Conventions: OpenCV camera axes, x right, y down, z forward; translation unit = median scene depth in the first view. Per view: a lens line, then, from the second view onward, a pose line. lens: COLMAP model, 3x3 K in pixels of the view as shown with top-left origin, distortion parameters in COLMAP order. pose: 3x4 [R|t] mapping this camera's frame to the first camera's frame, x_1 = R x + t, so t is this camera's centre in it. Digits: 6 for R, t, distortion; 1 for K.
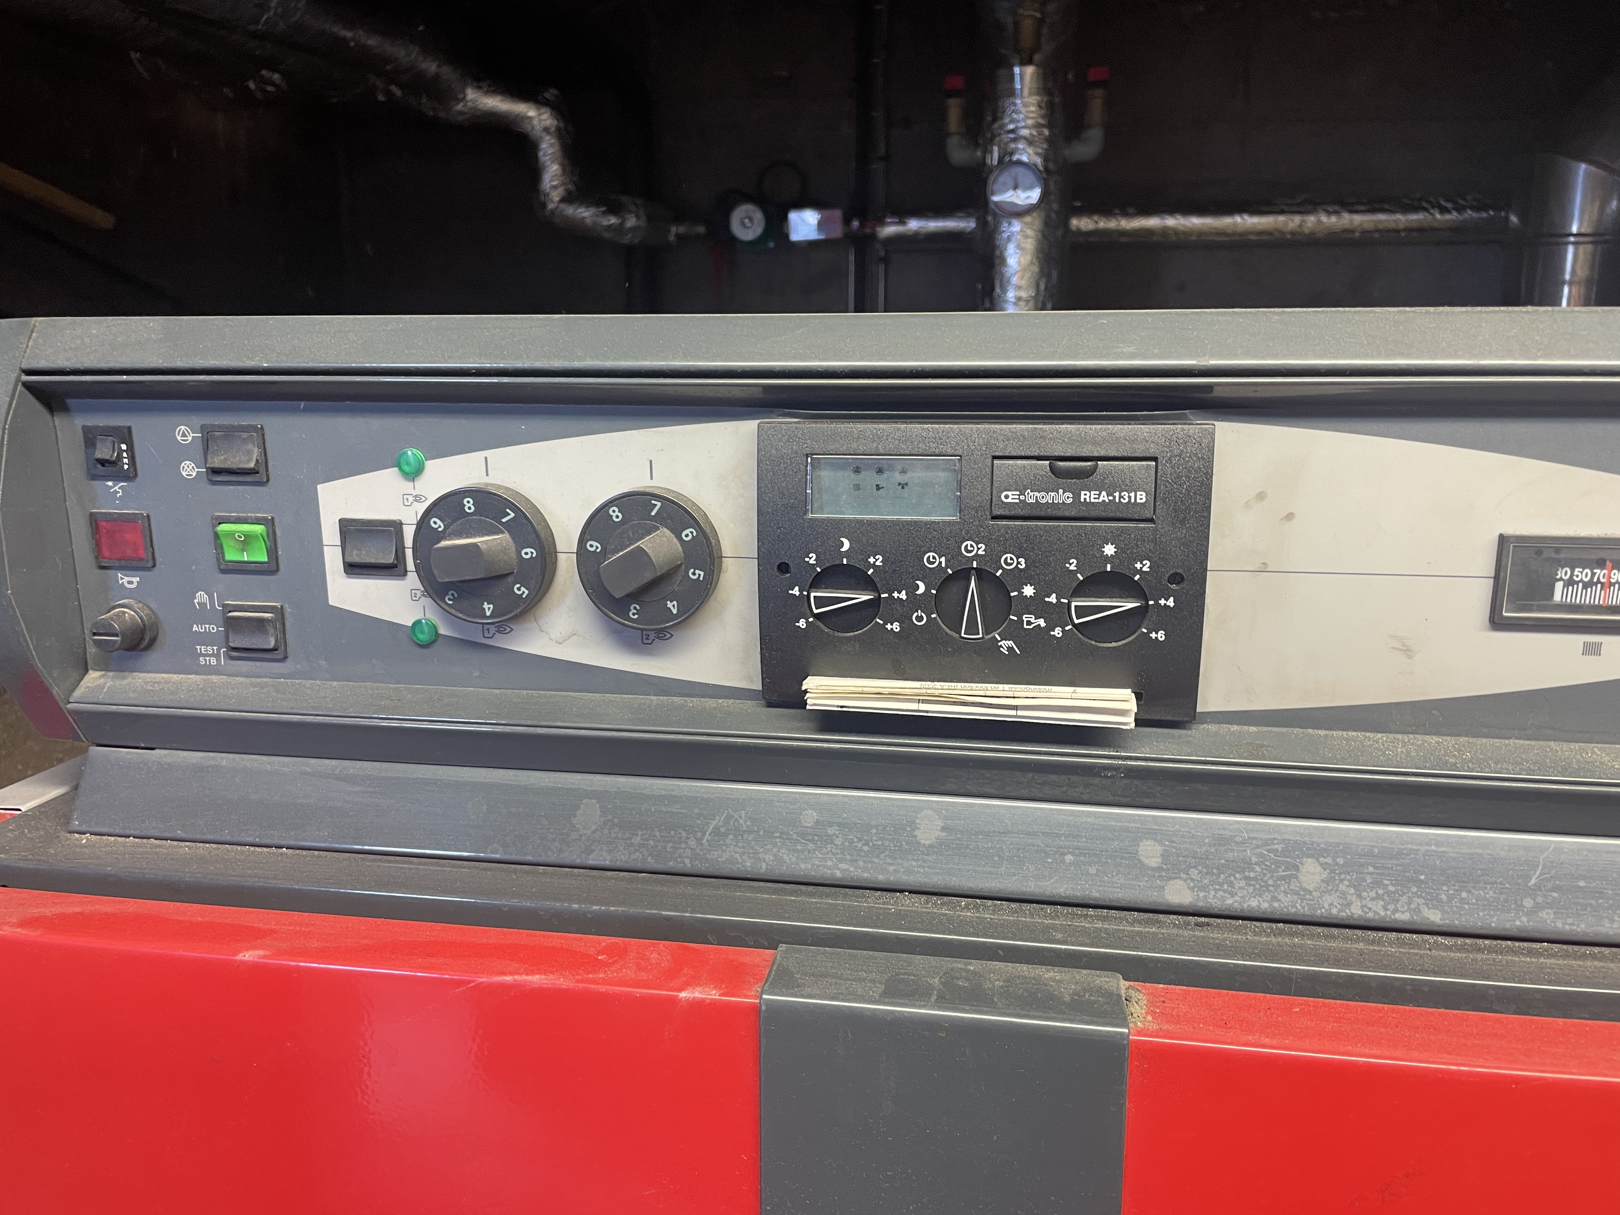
lens RADIAL K [[1324.4, 0, 810.0], [0, 1324.4, 607.5], [0, 0, 1]] dist [-0.001121, -0.007525]
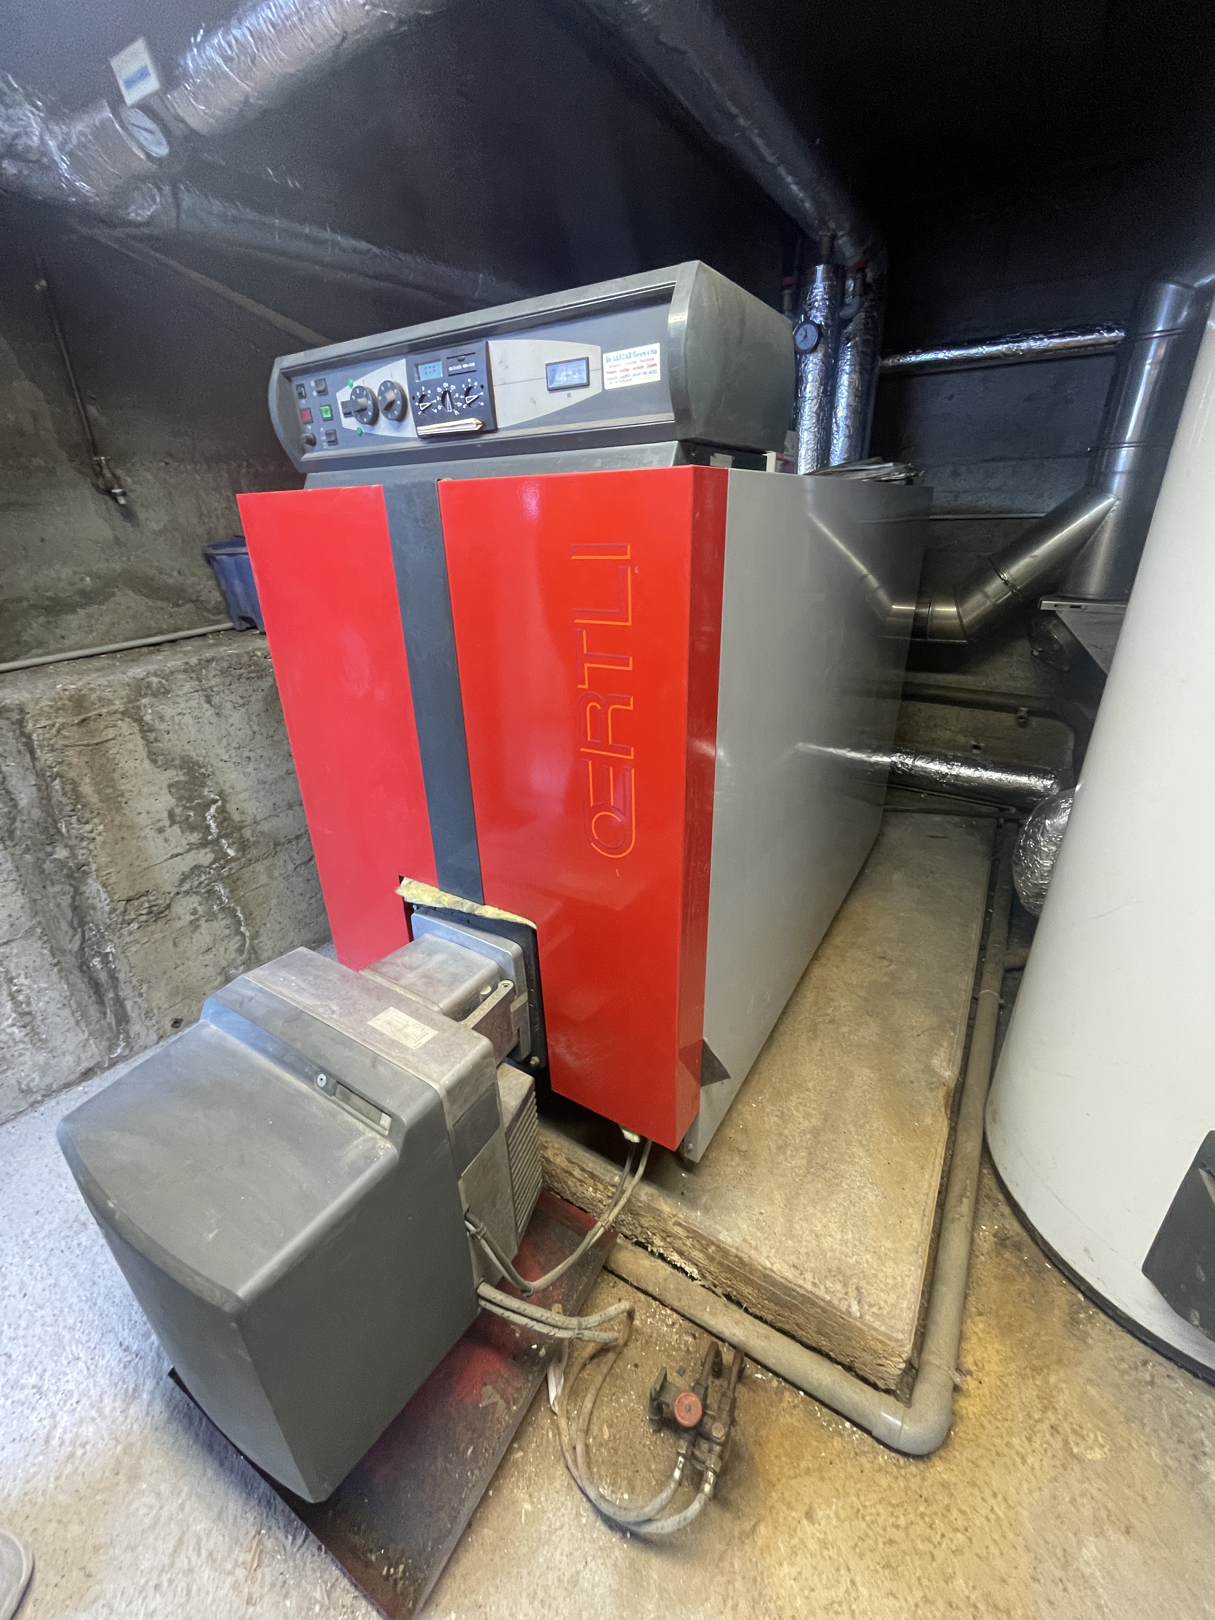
lens RADIAL K [[651.8, 0, 607.5], [0, 651.8, 810.0], [0, 0, 1]] dist [-0.001916, -0.000107]
pose [[0.929407, 0.134086, -0.343836, 1.271140], [-0.042833, 0.964559, 0.260368, 0.590402], [0.366562, -0.227261, 0.902211, -0.809719]]
